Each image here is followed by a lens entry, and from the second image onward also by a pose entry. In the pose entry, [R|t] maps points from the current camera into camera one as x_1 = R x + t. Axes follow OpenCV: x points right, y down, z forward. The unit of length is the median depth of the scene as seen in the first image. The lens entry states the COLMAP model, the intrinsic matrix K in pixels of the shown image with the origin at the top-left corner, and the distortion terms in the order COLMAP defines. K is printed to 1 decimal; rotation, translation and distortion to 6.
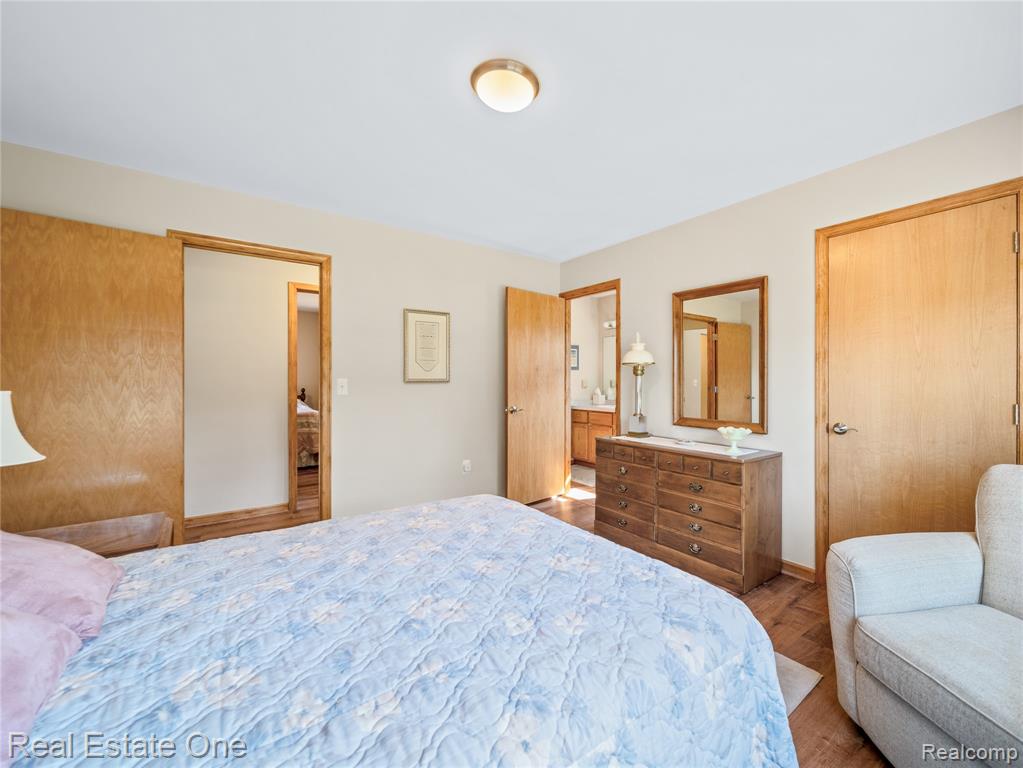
lens RADIAL K [[410.7, 0, 516.7], [0, 410.7, 372.5], [0, 0, 1]] dist [0.002380, 0.000082]
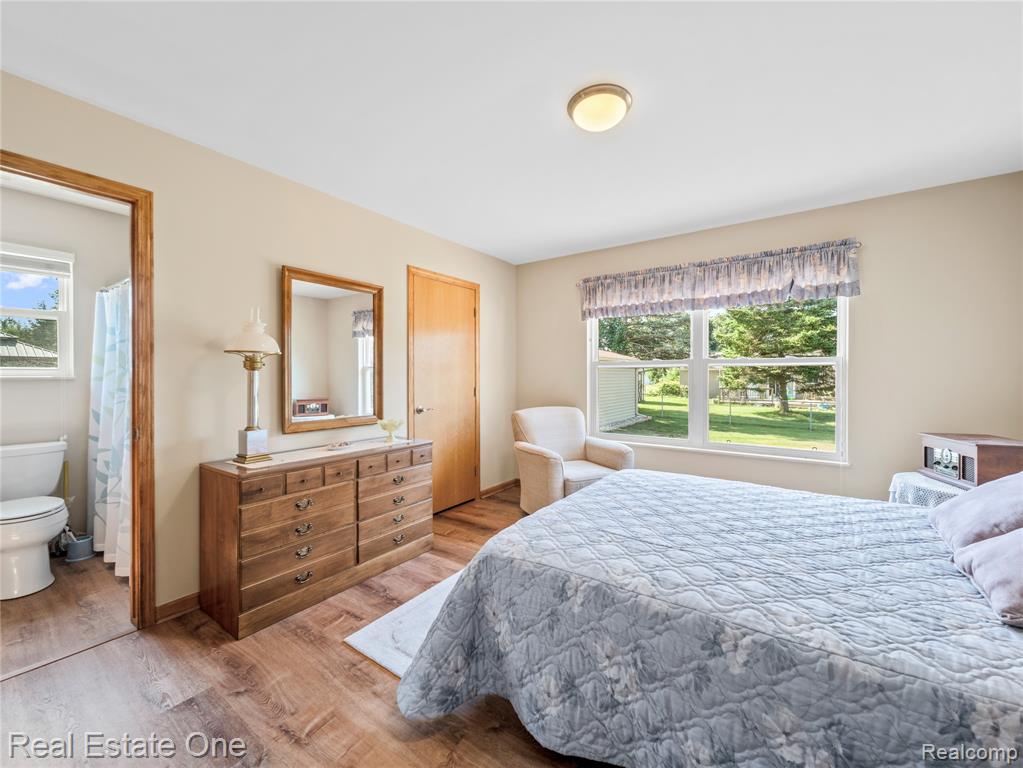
lens RADIAL K [[412.8, 0, 513.9], [0, 412.8, 367.0], [0, 0, 1]] dist [0.001130, -0.000274]
pose [[-0.333857, 0.022087, 0.942365, -0.602026], [-0.012250, 0.999539, -0.027767, 0.019533], [-0.942544, -0.020814, -0.333433, 1.003160]]
